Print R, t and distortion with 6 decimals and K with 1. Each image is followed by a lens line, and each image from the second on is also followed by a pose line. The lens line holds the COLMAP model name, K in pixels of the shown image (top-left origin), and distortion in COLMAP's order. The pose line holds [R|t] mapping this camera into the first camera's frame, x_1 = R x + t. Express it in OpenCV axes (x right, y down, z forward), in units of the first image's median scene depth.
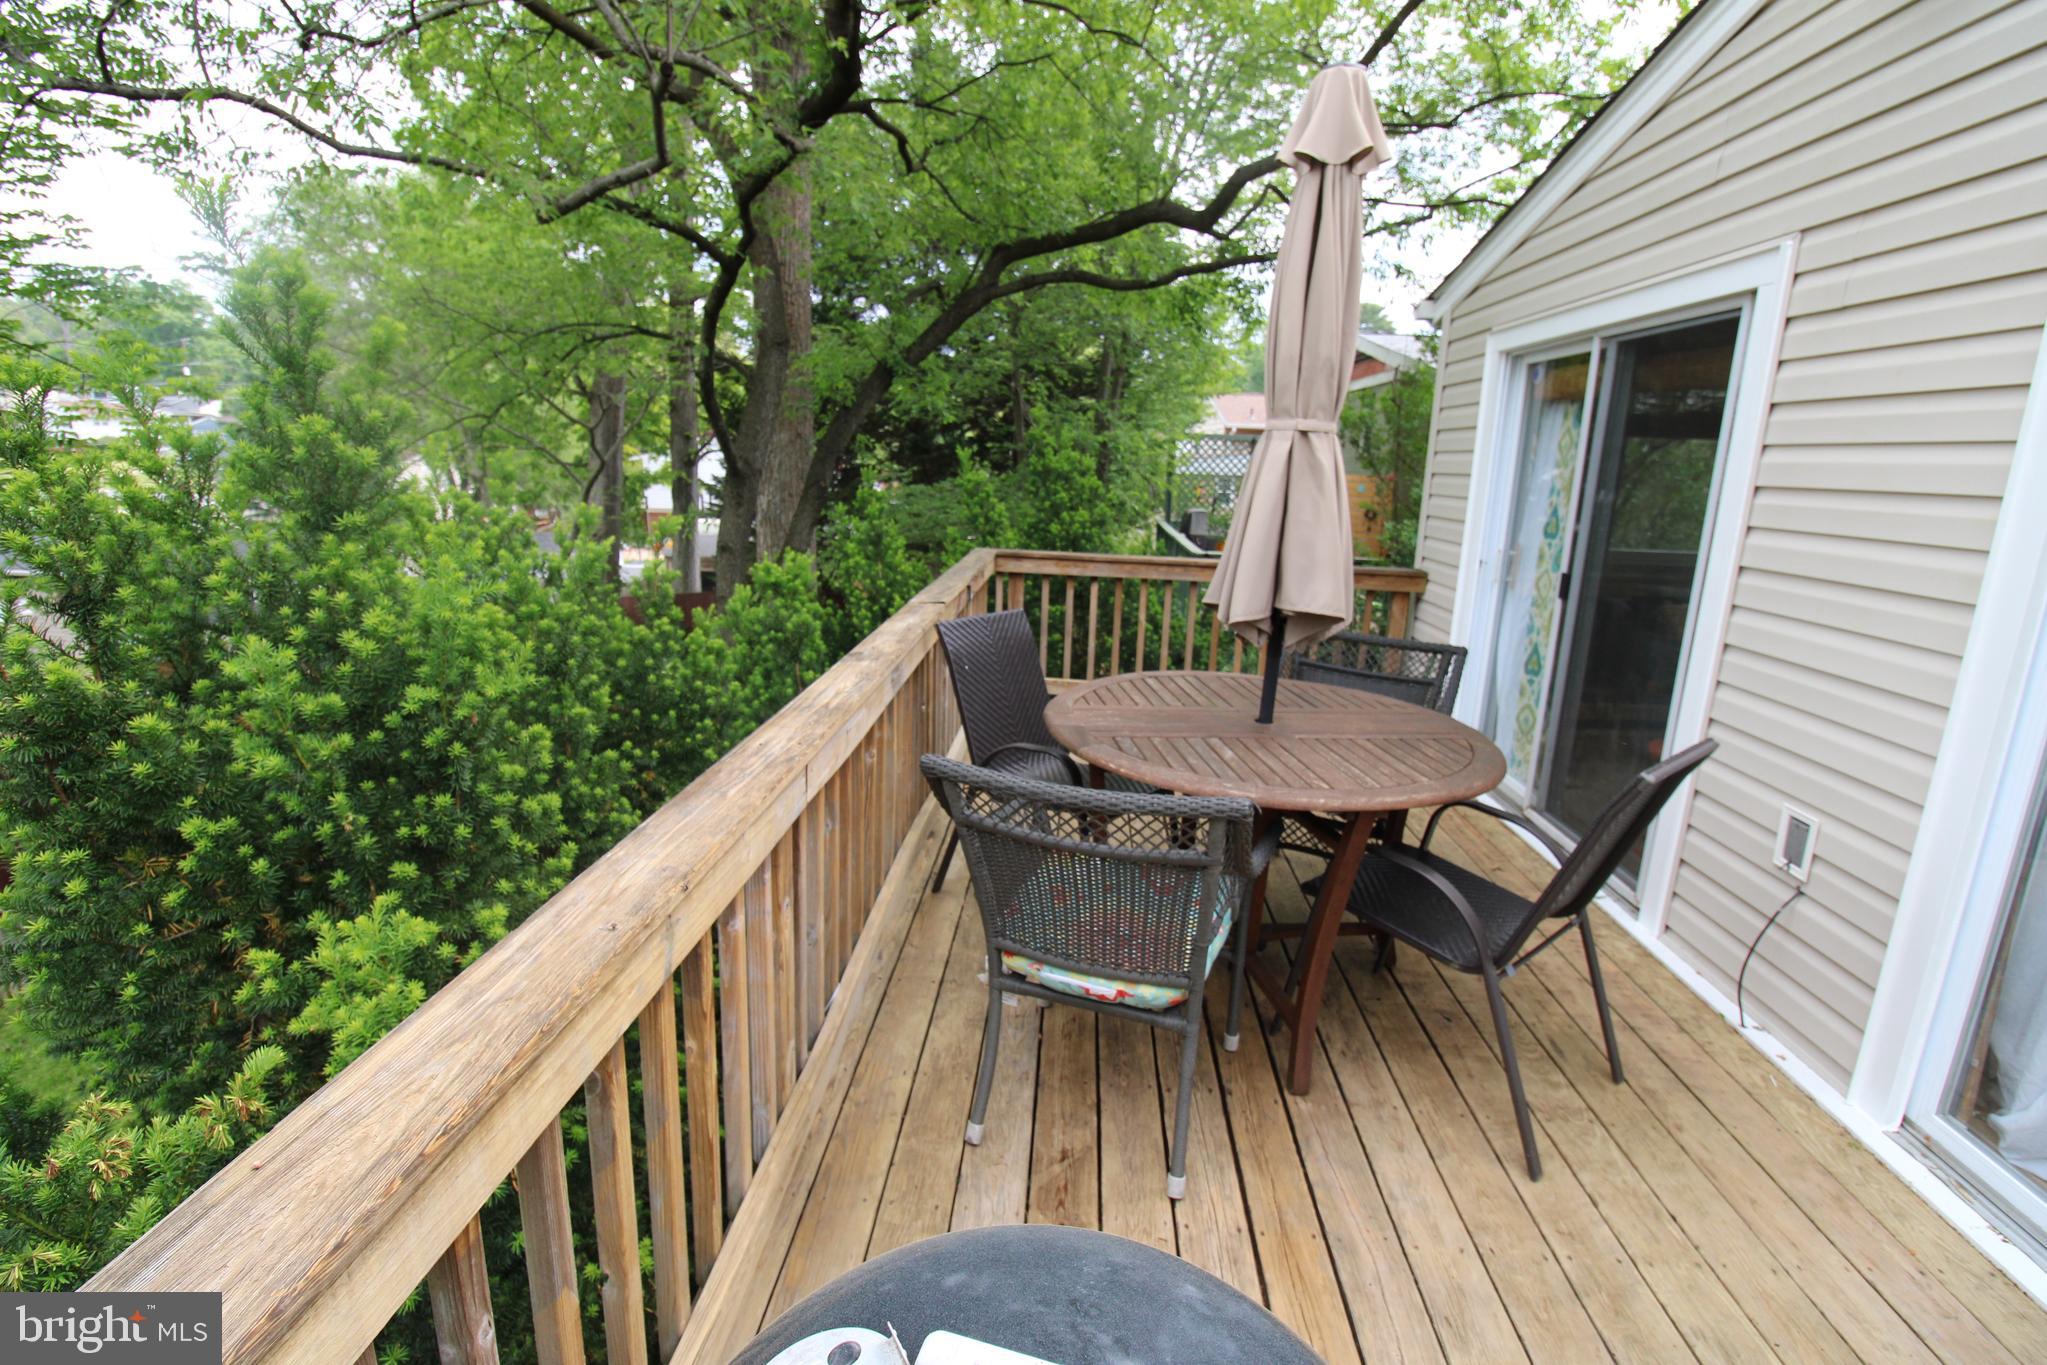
lens RADIAL K [[946.7, 0, 1023.5], [0, 946.7, 682.5], [0, 0, 1]] dist [-0.001435, -0.000463]
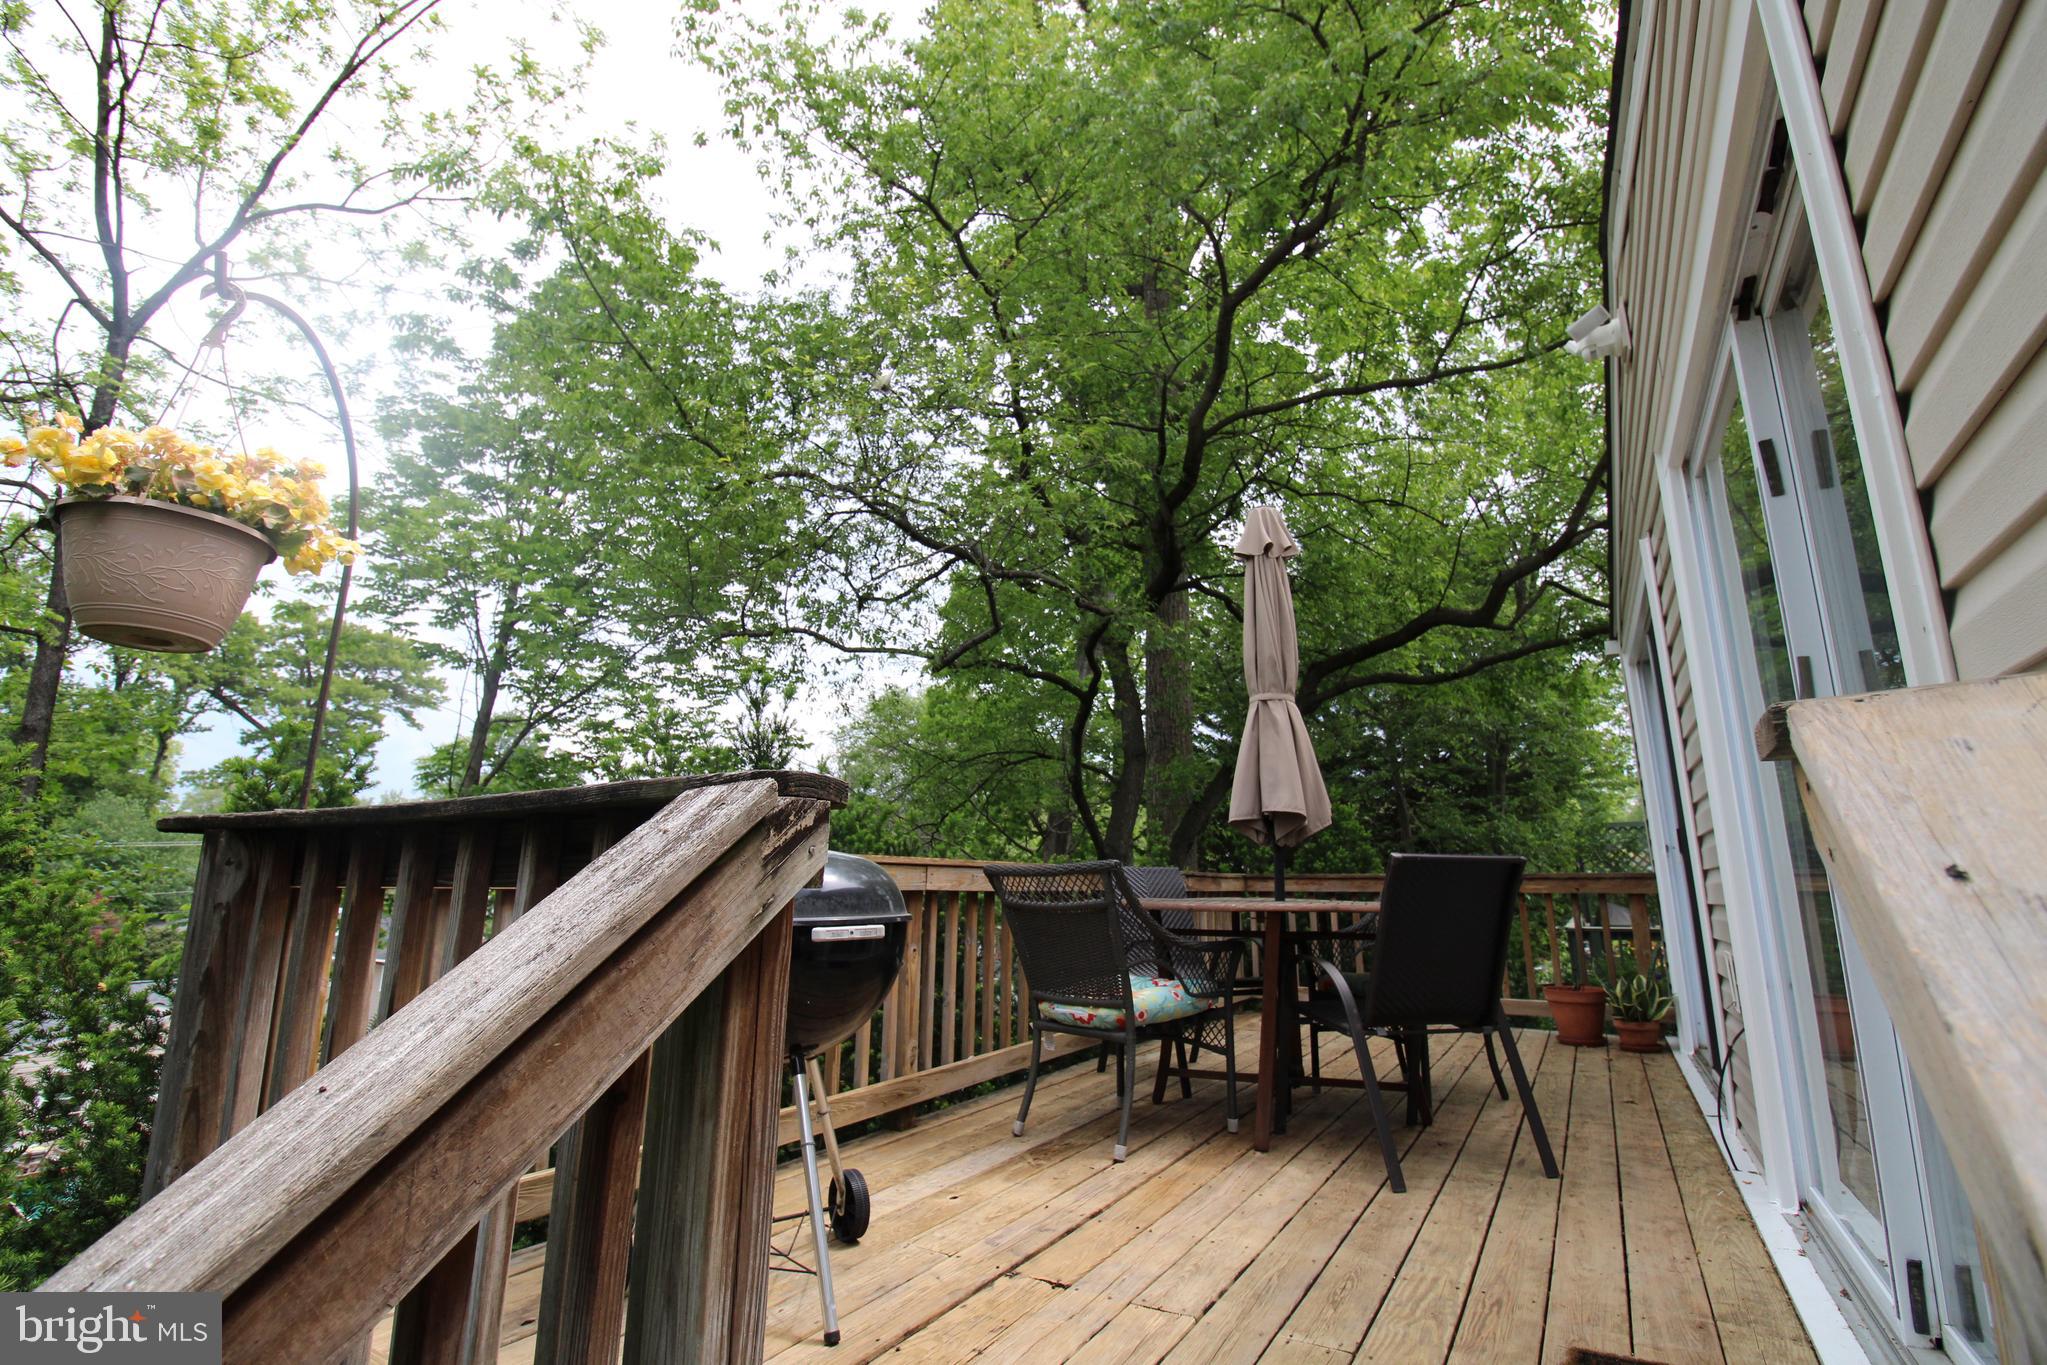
lens RADIAL K [[955.6, 0, 1023.5], [0, 955.6, 682.5], [0, 0, 1]] dist [0.001710, -0.014061]
pose [[0.894197, -0.126013, -0.429573, 0.365905], [-0.077898, 0.901130, -0.426493, 0.247448], [0.440845, 0.414831, 0.795972, -0.274008]]
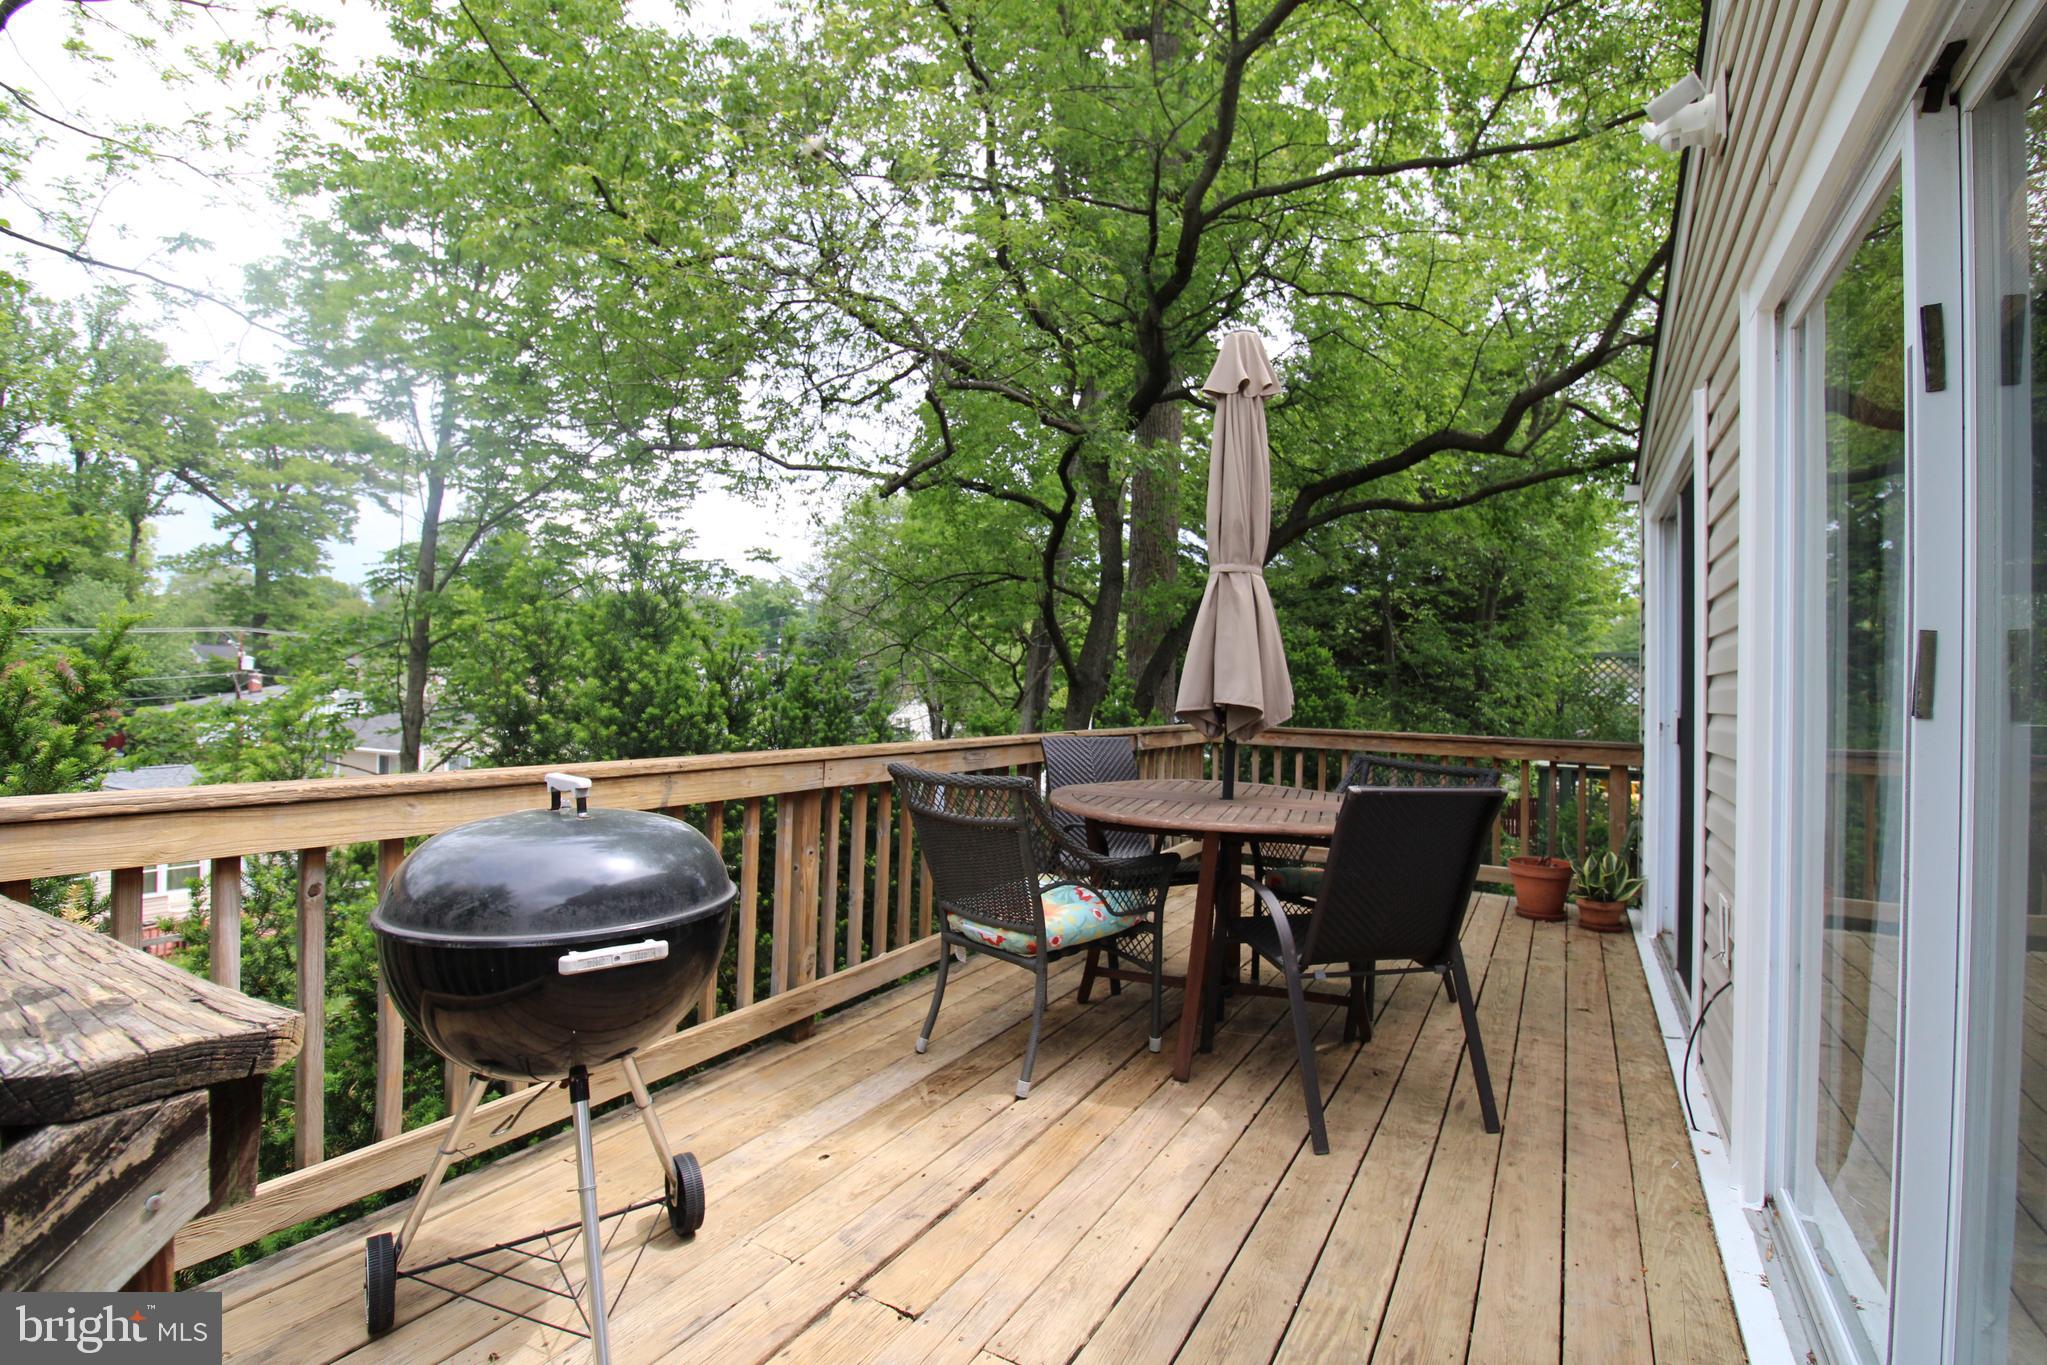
lens RADIAL K [[955.6, 0, 1023.5], [0, 955.6, 682.5], [0, 0, 1]] dist [0.001710, -0.014061]
pose [[0.899028, -0.014535, -0.437649, 0.368711], [-0.096353, 0.968387, -0.230093, 0.134820], [0.427158, 0.249029, 0.869207, -0.161634]]
